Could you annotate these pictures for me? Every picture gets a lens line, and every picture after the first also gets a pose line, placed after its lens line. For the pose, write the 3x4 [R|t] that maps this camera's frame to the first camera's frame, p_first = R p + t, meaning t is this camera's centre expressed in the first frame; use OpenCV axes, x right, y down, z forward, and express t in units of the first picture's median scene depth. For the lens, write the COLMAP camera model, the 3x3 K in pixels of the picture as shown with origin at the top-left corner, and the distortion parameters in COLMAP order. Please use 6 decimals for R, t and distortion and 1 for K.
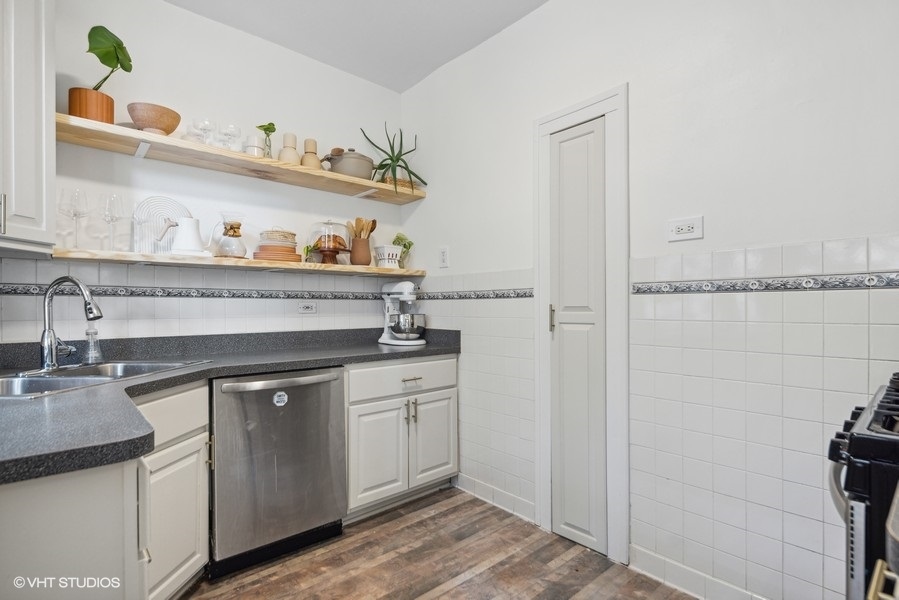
lens RADIAL K [[444.6, 0, 453.9], [0, 444.6, 307.8], [0, 0, 1]] dist [0.001478, -0.003282]
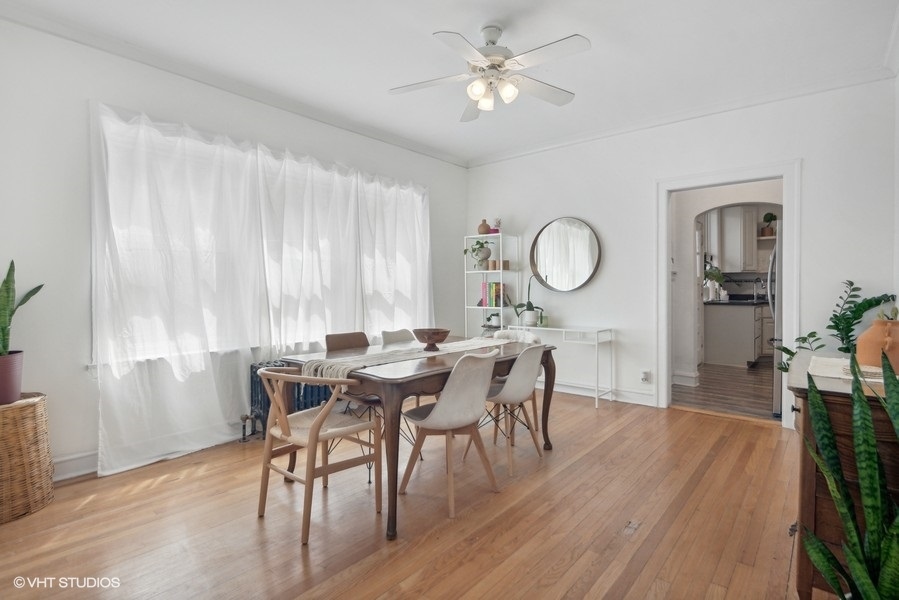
lens RADIAL K [[444.6, 0, 449.5], [0, 444.6, 287.0], [0, 0, 1]] dist [0.001478, -0.003282]
pose [[0.139471, 0.004358, -0.990217, 2.632169], [-0.002592, 0.999988, 0.004036, 0.004474], [0.990223, 0.002003, 0.139481, -2.263370]]
